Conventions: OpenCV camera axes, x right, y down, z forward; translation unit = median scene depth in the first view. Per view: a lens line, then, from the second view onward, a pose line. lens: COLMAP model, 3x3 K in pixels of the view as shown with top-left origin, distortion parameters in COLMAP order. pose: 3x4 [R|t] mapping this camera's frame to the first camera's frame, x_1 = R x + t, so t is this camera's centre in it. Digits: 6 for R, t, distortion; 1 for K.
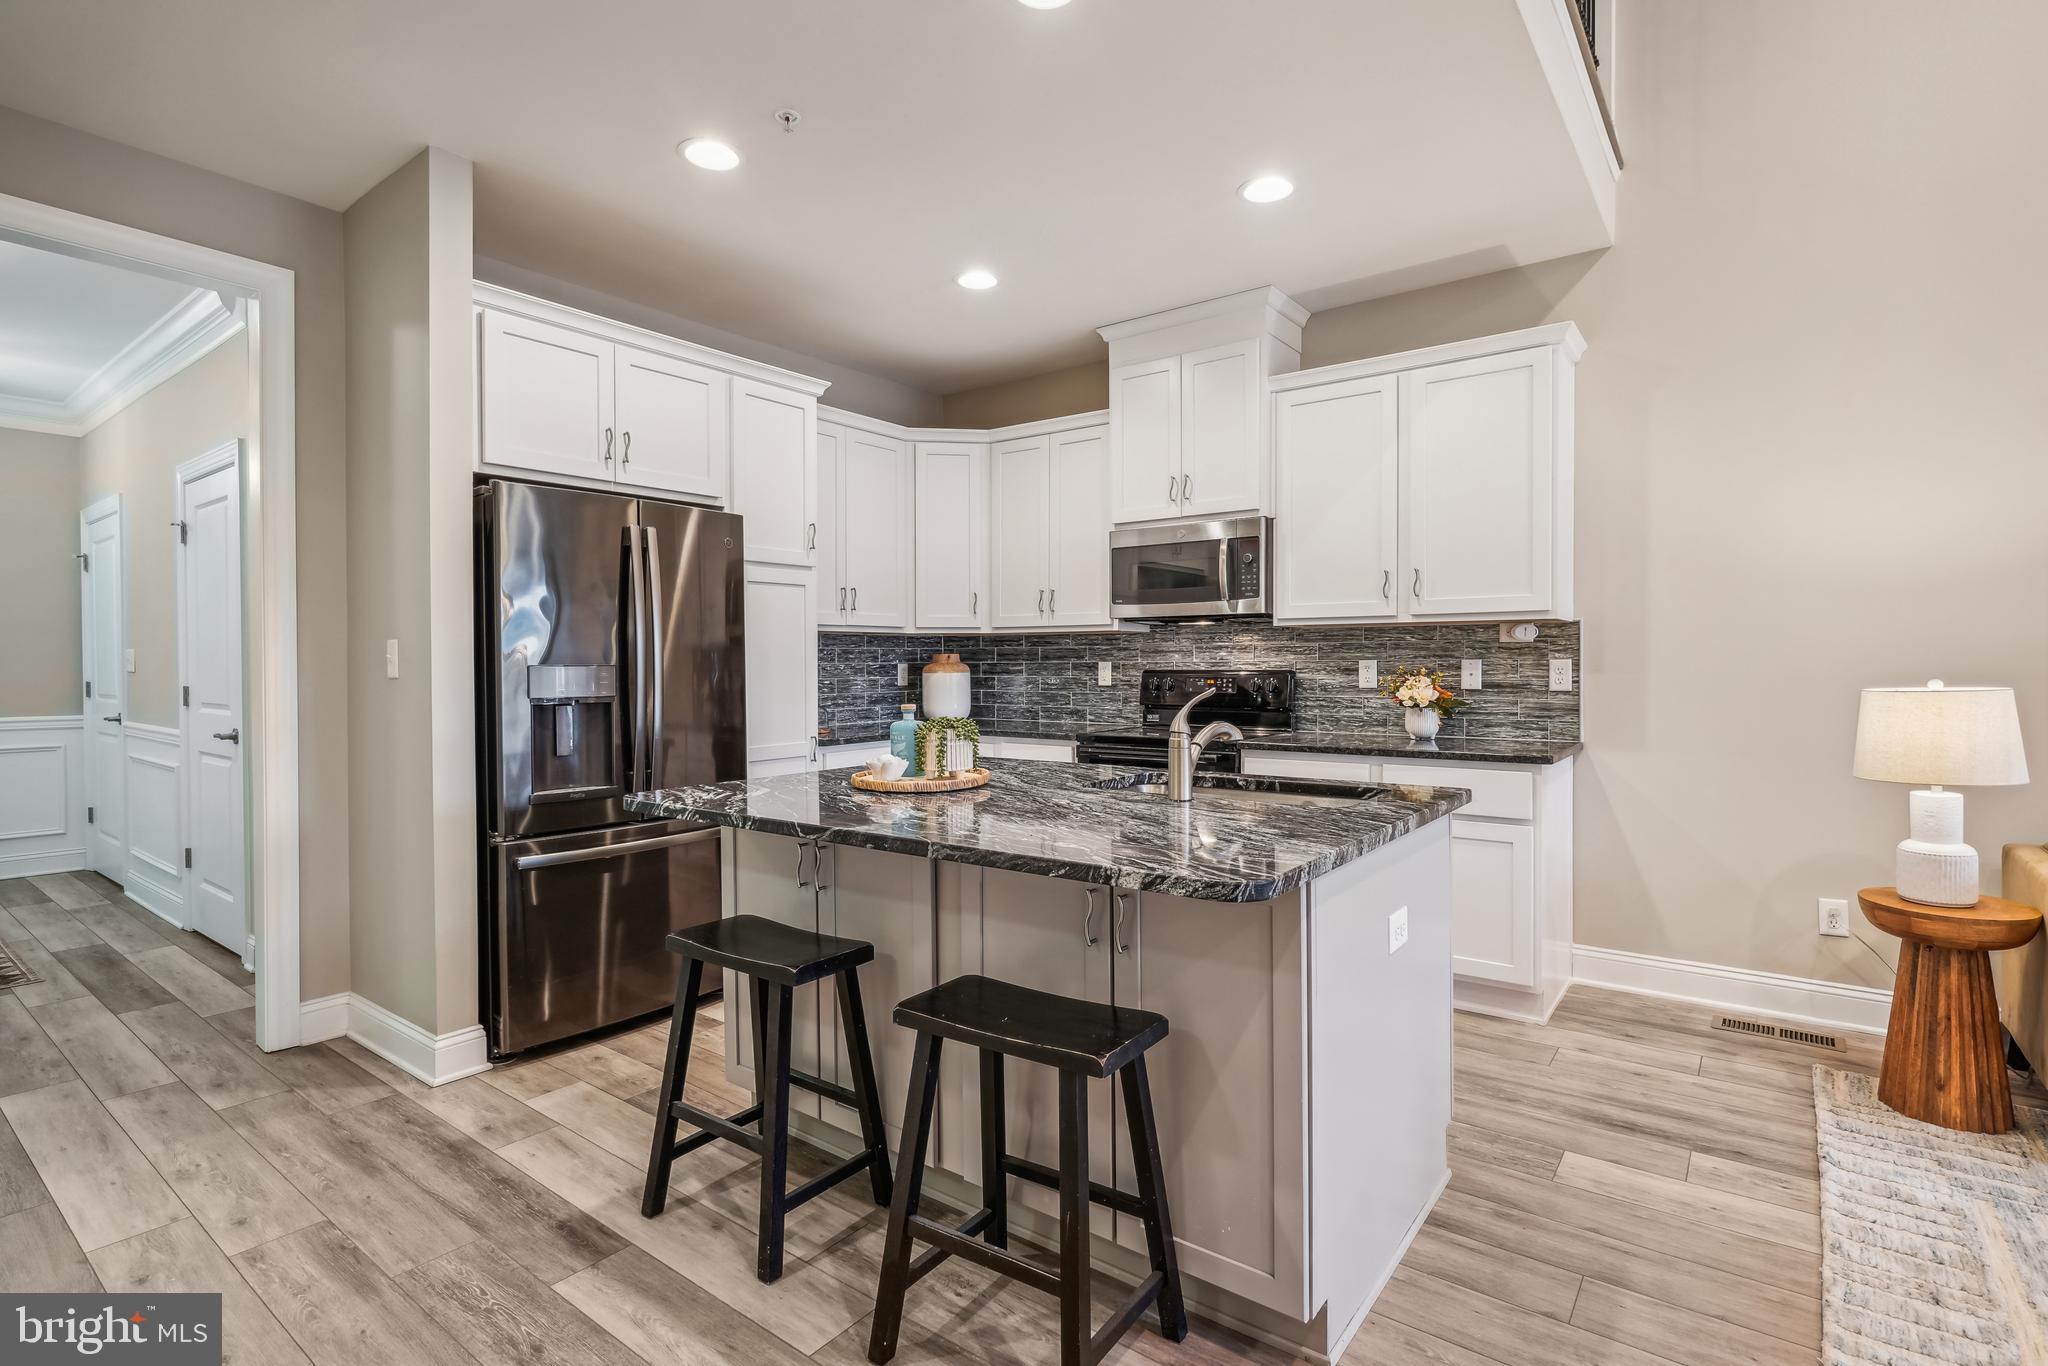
lens RADIAL K [[965.3, 0, 1016.3], [0, 965.3, 676.0], [0, 0, 1]] dist [0.000215, 0.000537]
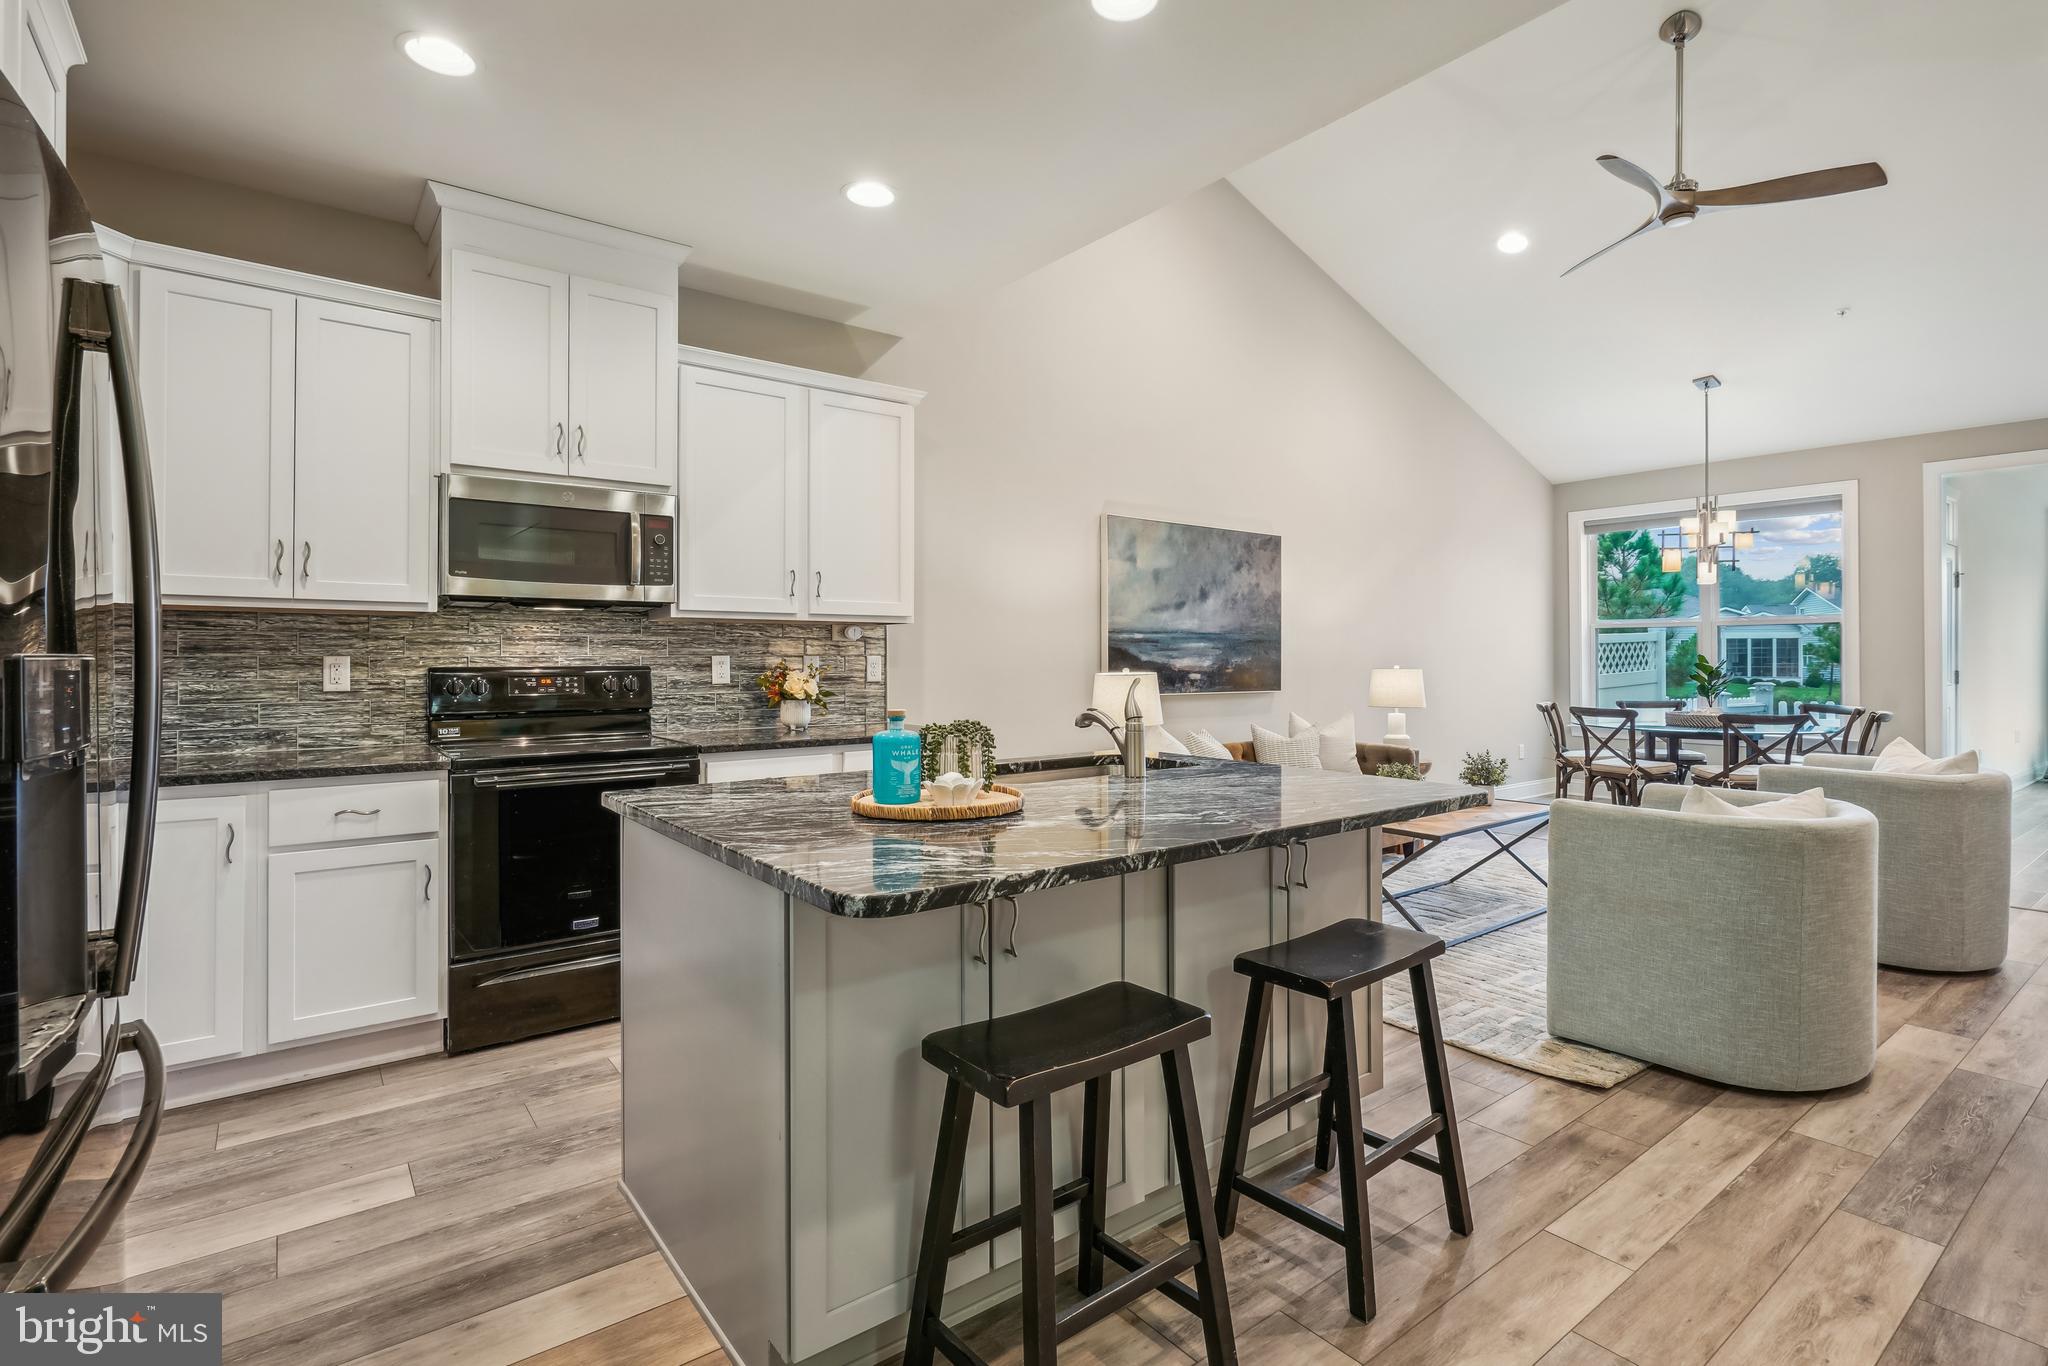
lens RADIAL K [[965.3, 0, 999.5], [0, 965.3, 653.3], [0, 0, 1]] dist [0.000215, 0.000537]
pose [[0.289190, 0.007729, 0.957241, -0.511293], [0.011404, 0.999869, -0.011518, -0.004215], [-0.957204, 0.014247, 0.289064, 0.445309]]
